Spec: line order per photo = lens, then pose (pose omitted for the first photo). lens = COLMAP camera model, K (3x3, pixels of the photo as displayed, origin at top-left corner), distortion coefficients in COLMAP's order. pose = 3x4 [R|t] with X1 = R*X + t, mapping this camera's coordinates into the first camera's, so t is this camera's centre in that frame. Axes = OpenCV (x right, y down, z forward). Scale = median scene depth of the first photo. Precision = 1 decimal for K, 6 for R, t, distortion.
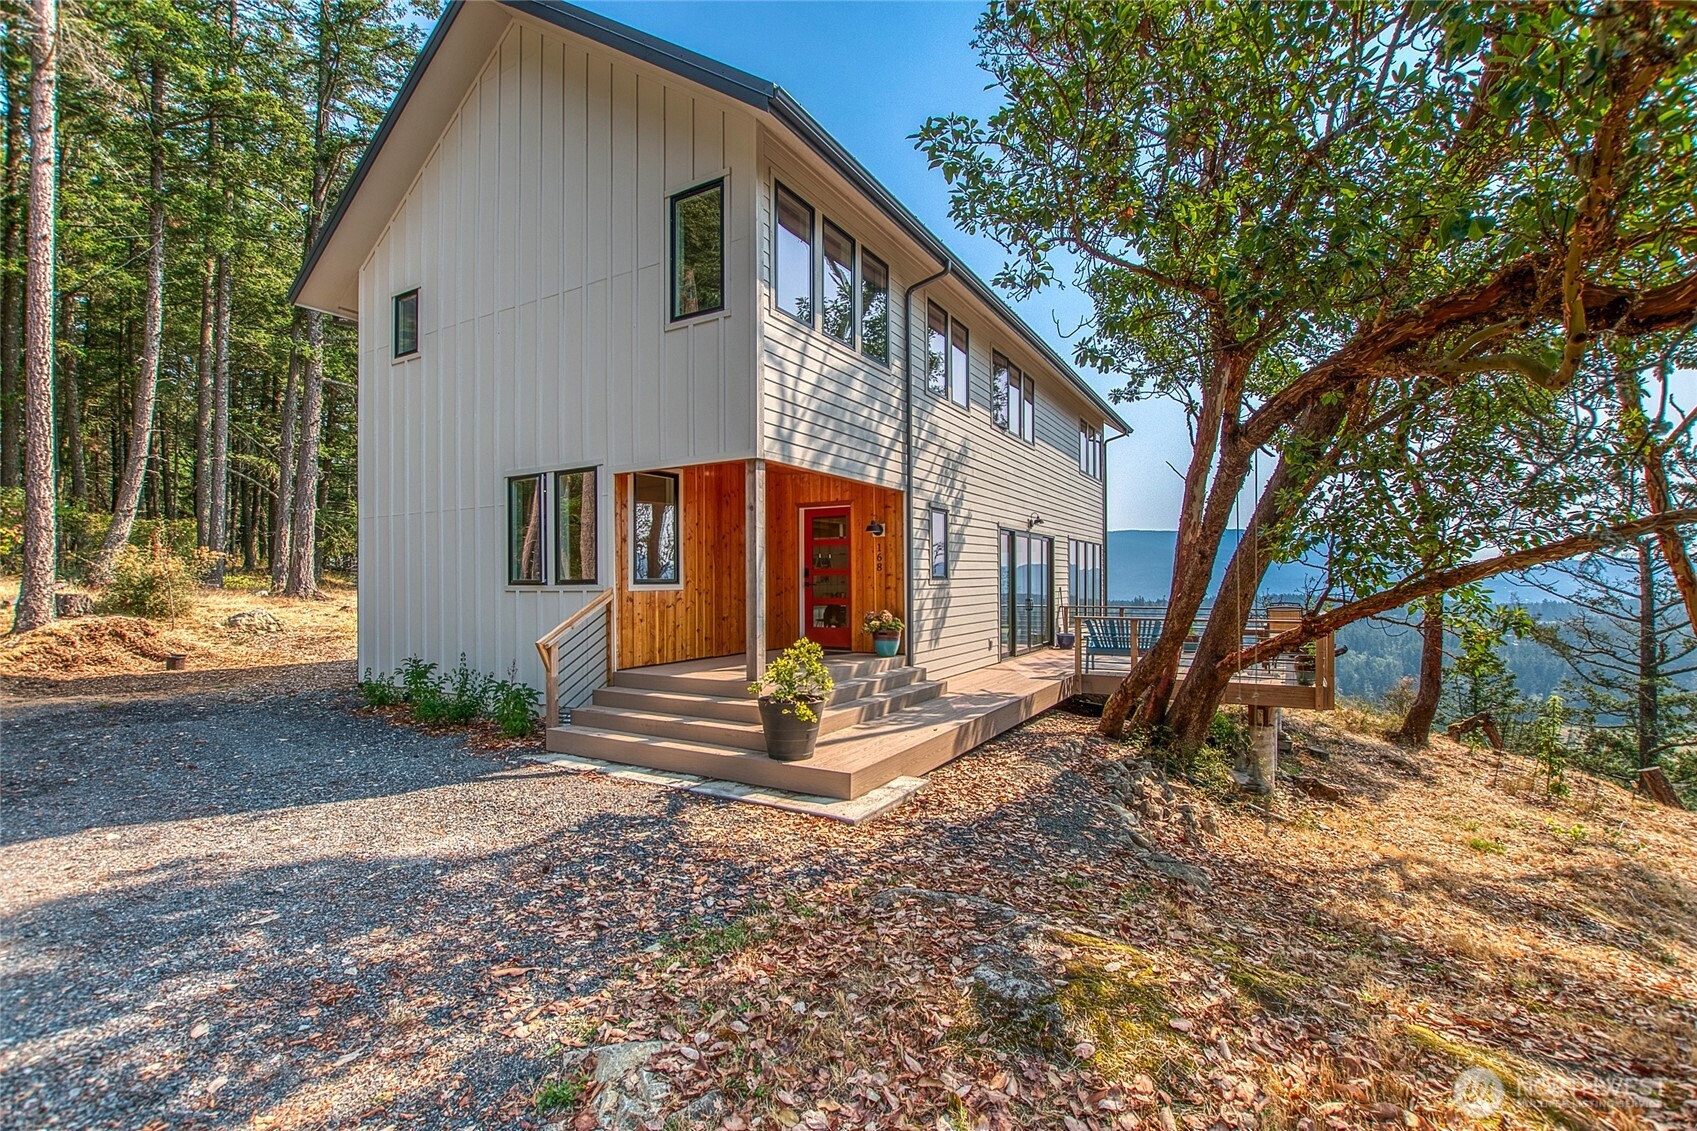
lens RADIAL K [[737.4, 0, 848.5], [0, 737.4, 565.5], [0, 0, 1]] dist [-0.000009, -0.000002]
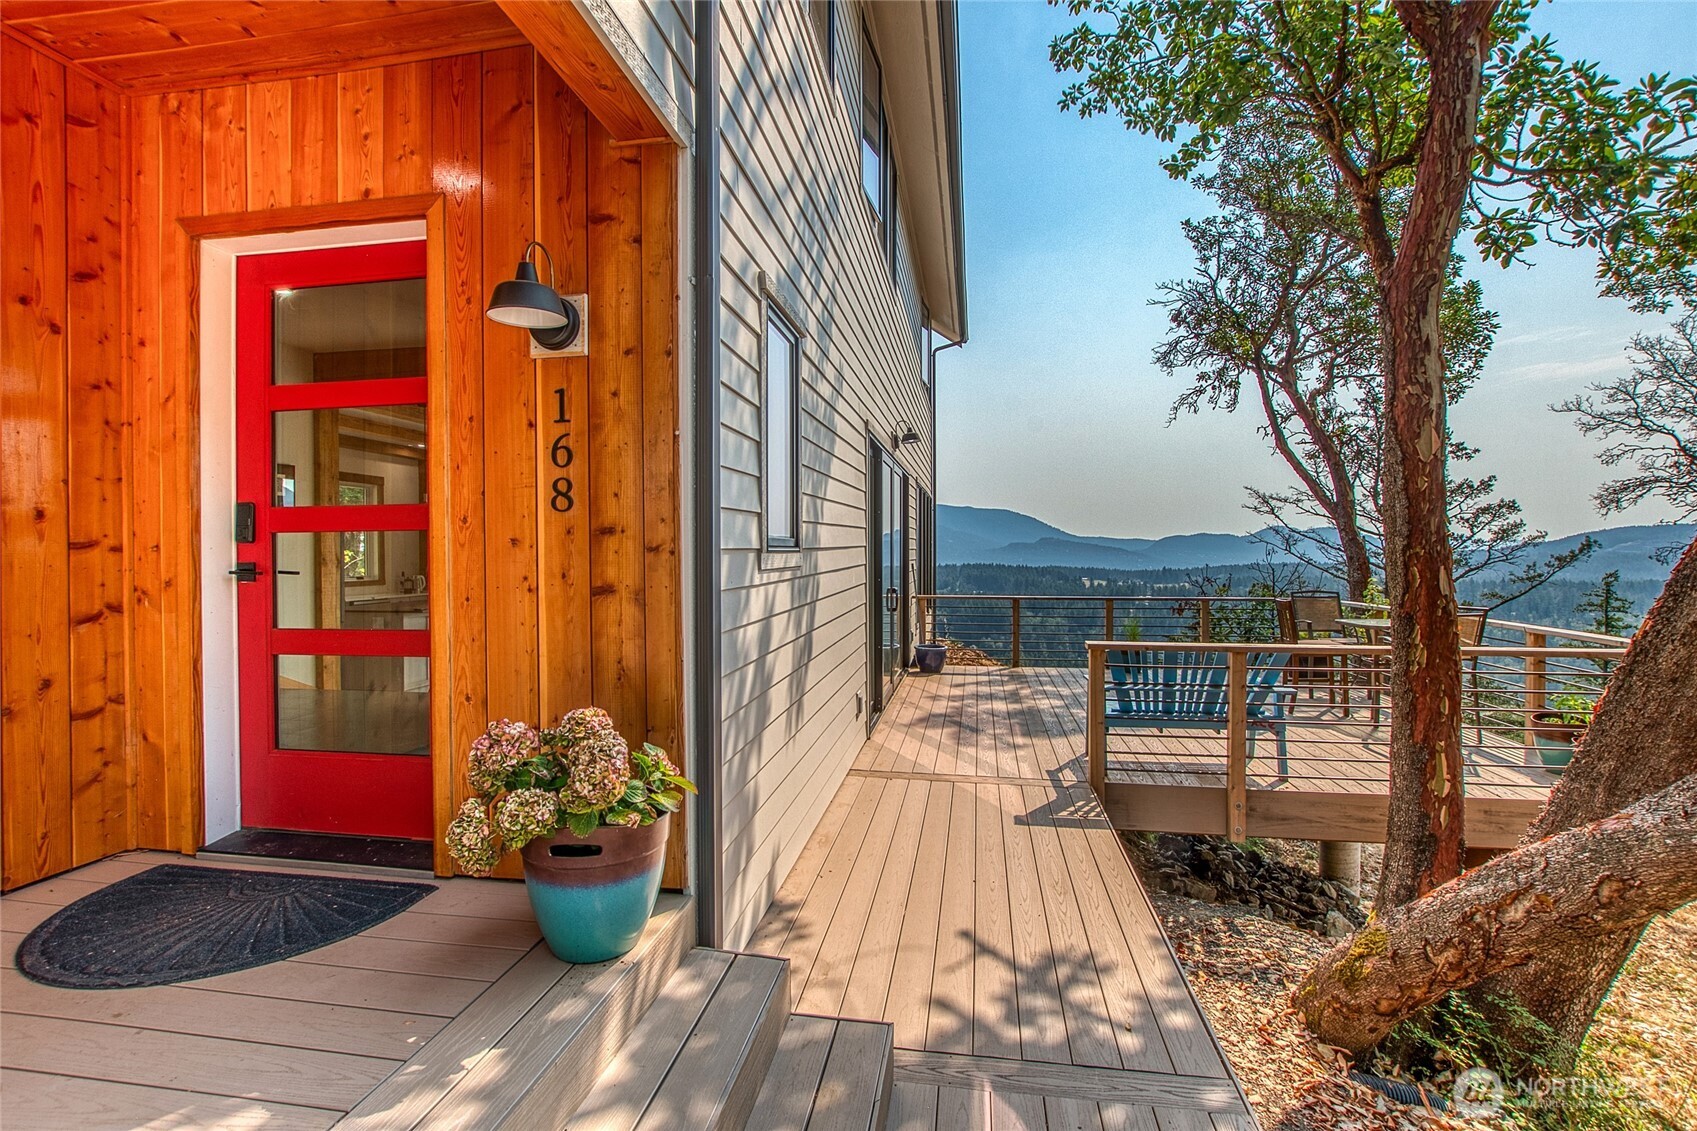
lens RADIAL K [[766.0, 0, 848.5], [0, 766.0, 565.5], [0, 0, 1]] dist [-0.000137, -0.000003]
pose [[0.930698, -0.008322, 0.365693, 0.037414], [-0.006505, 0.999206, 0.039295, 0.013676], [-0.365730, -0.038951, 0.929905, 0.756012]]
